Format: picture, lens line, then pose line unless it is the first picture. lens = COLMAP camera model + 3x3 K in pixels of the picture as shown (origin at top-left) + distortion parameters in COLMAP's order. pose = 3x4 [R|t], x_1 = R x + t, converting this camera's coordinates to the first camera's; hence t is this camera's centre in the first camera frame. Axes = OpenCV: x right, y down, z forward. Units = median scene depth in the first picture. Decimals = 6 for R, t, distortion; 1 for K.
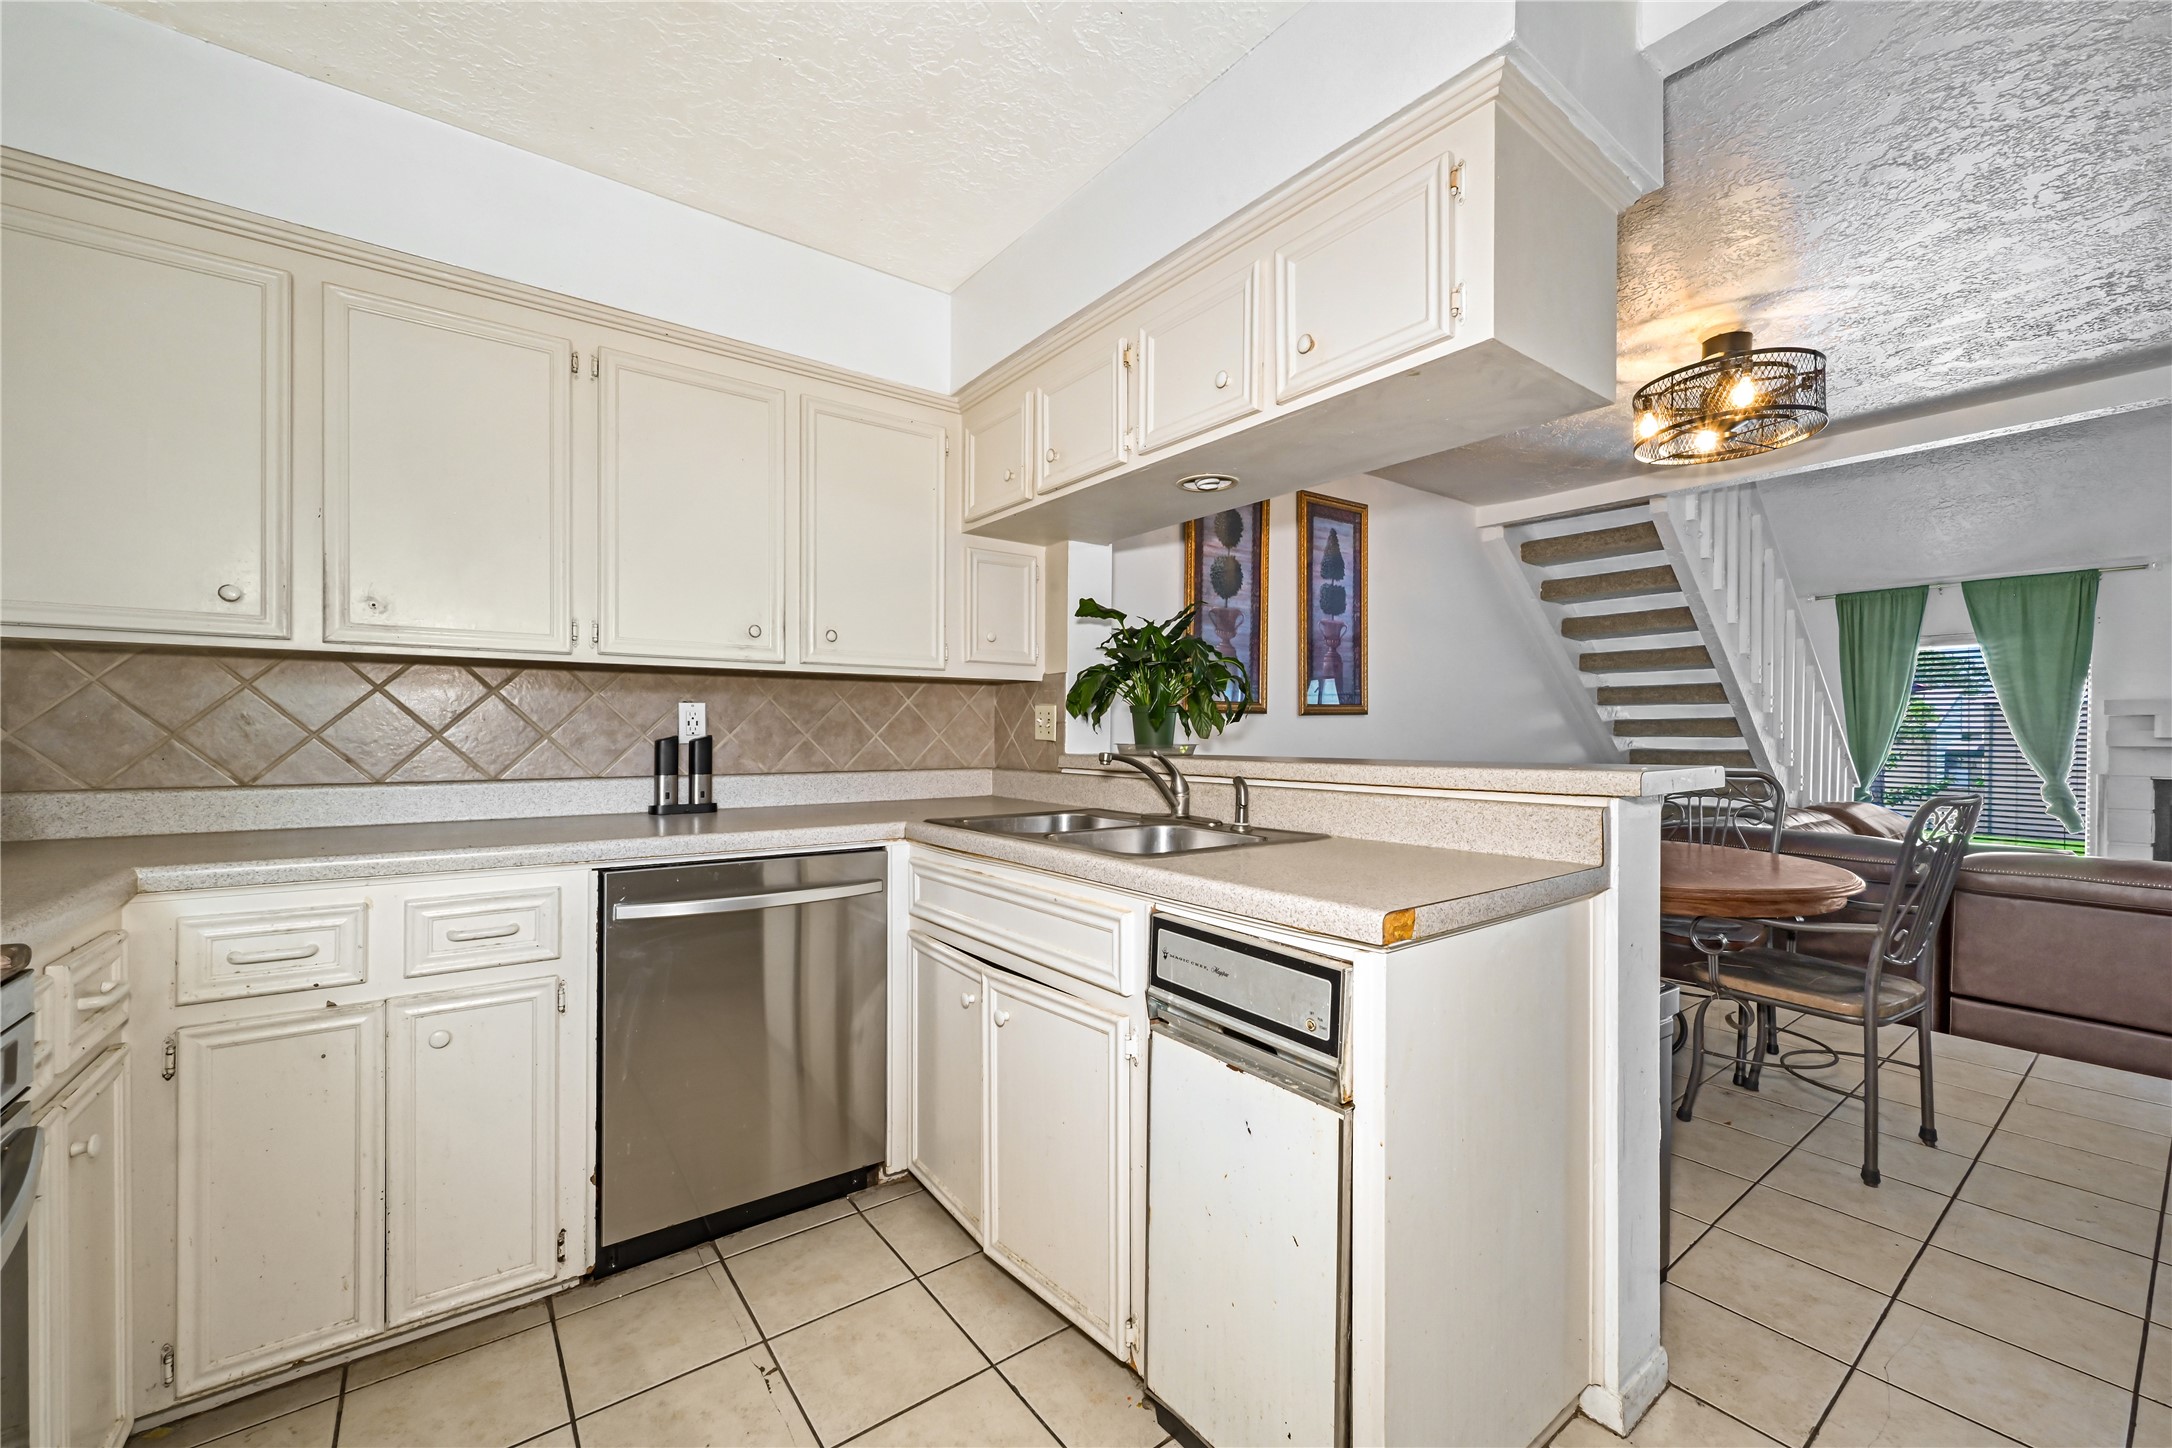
lens RADIAL K [[859.5, 0, 1084.8], [0, 859.5, 734.9], [0, 0, 1]] dist [0.001326, -0.000587]
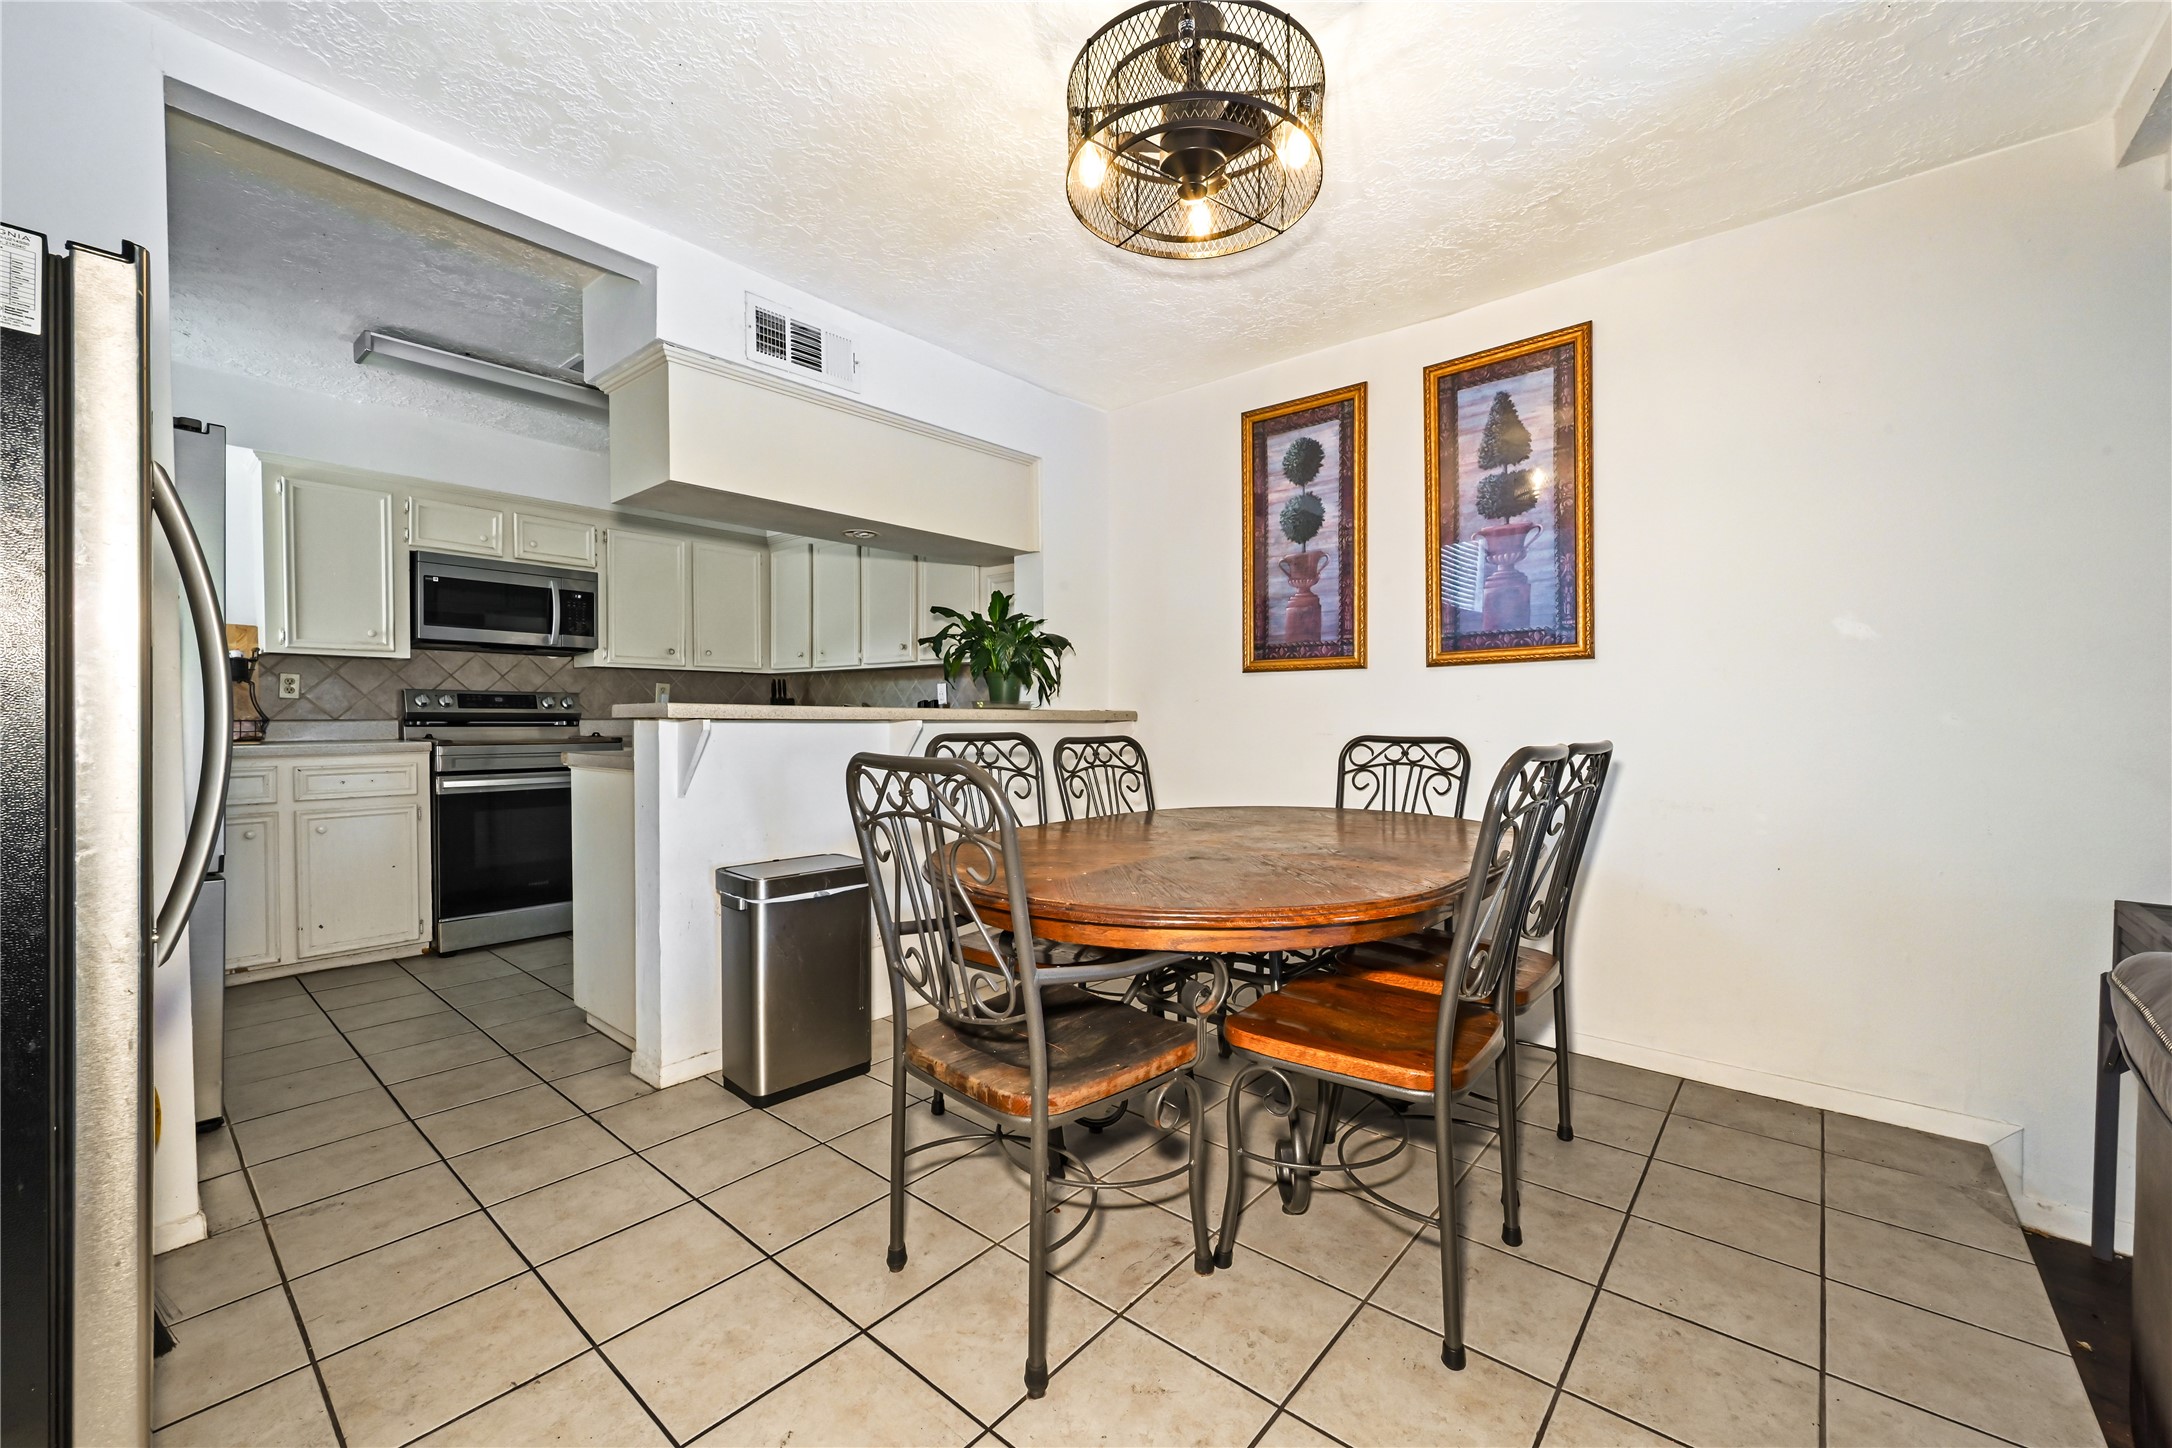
lens RADIAL K [[859.5, 0, 1099.6], [0, 859.5, 735.6], [0, 0, 1]] dist [0.001326, -0.000587]
pose [[0.218254, 0.023437, -0.975610, 1.763573], [-0.005453, 0.999725, 0.022797, 0.041470], [0.975877, 0.000345, 0.218322, 1.055709]]
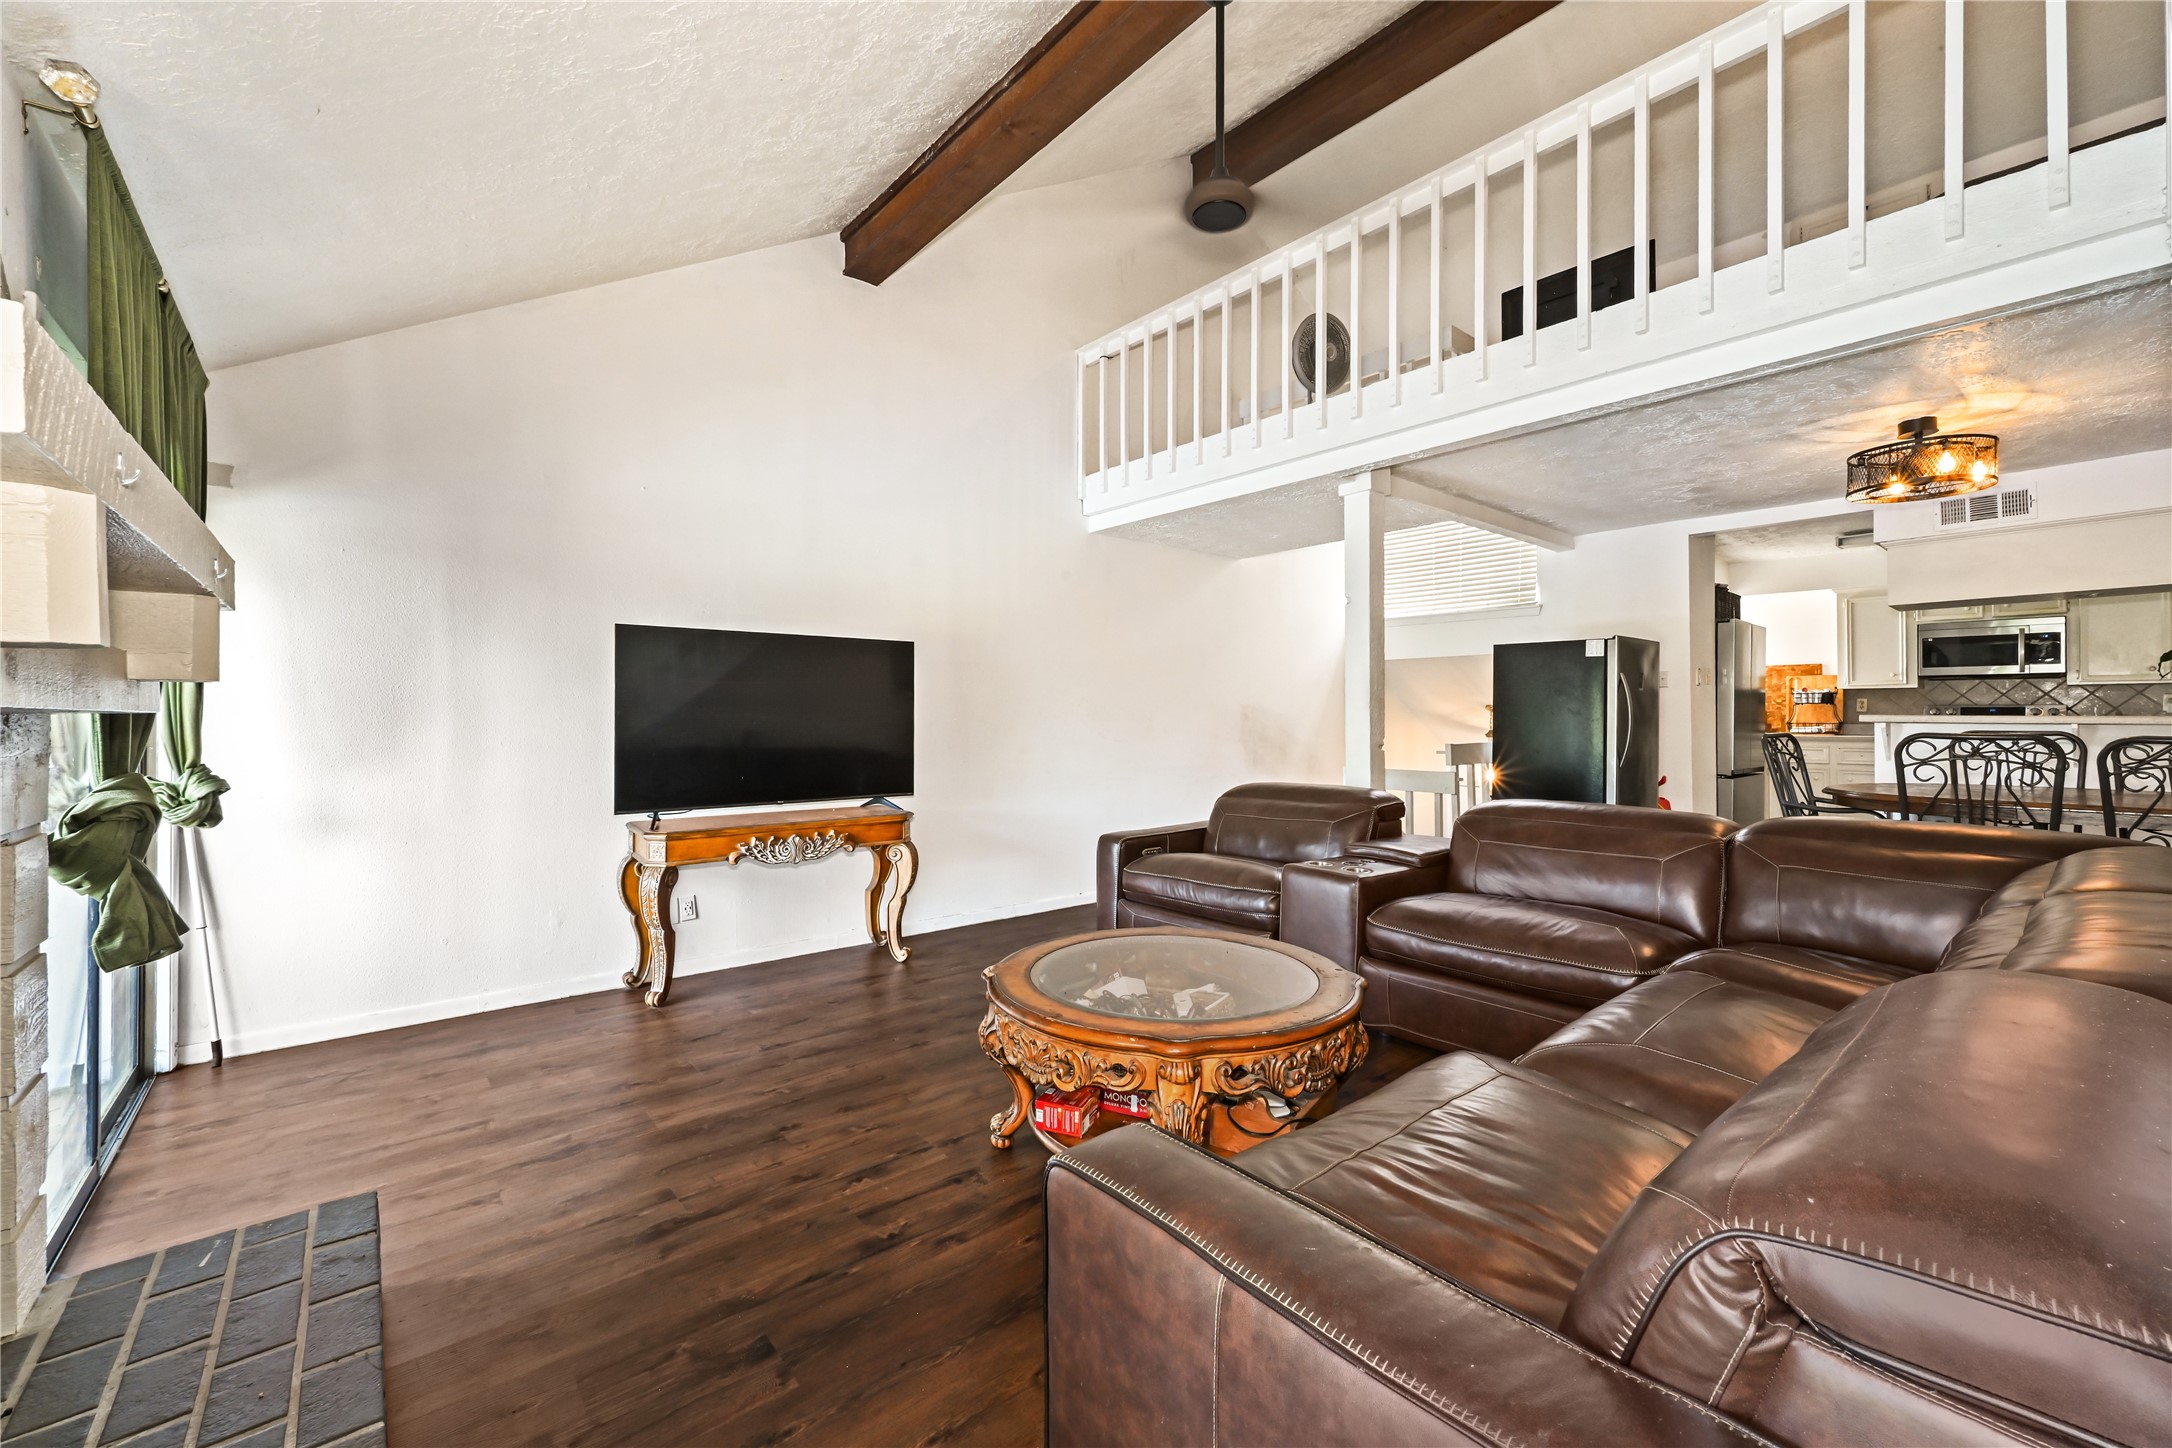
lens RADIAL K [[859.5, 0, 1096.9], [0, 859.5, 716.7], [0, 0, 1]] dist [0.001326, -0.000587]
pose [[-0.998361, -0.004207, -0.057071, 2.840394], [-0.004248, 0.999991, 0.000596, 0.040517], [0.057068, 0.000837, -0.998370, 3.058750]]
